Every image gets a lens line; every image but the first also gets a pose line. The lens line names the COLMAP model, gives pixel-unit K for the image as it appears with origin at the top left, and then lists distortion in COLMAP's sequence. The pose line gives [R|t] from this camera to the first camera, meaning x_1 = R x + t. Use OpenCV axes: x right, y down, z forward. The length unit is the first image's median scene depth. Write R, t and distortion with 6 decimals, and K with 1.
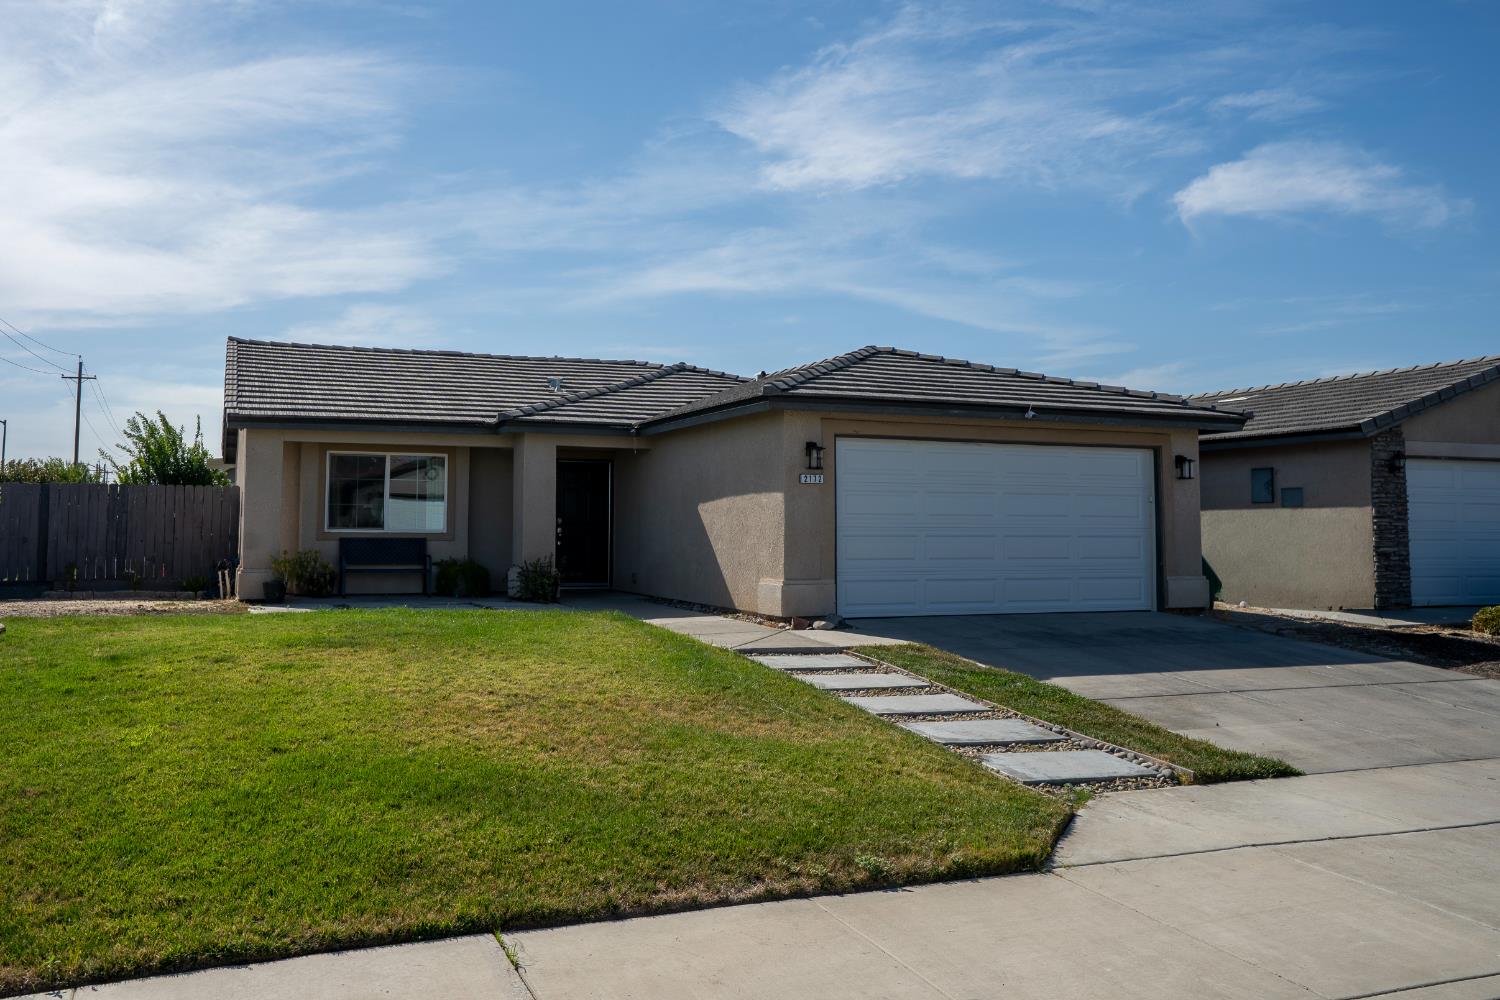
lens RADIAL K [[1271.4, 0, 737.6], [0, 1271.4, 420.1], [0, 0, 1]] dist [-0.022967, 0.005962]
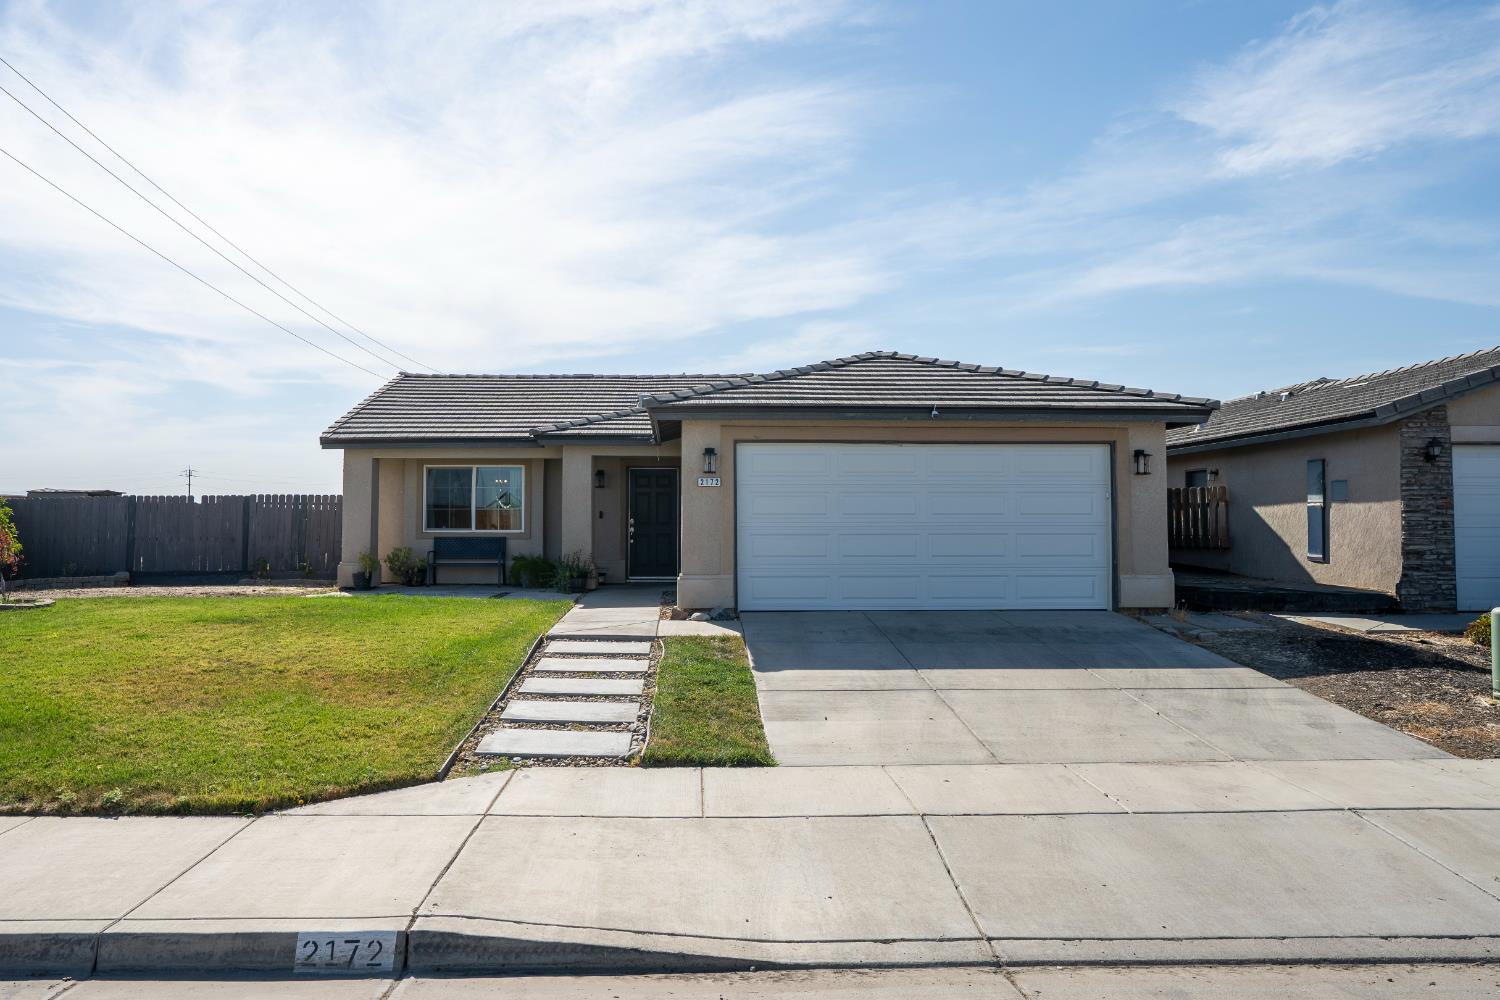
lens RADIAL K [[1207.5, 0, 751.6], [0, 1207.5, 496.6], [0, 0, 1]] dist [-0.034474, 0.003402]
pose [[0.938422, -0.013644, -0.345223, 0.361033], [0.034932, 0.997846, 0.055518, 0.001989], [0.343722, -0.064158, 0.936877, 0.038161]]
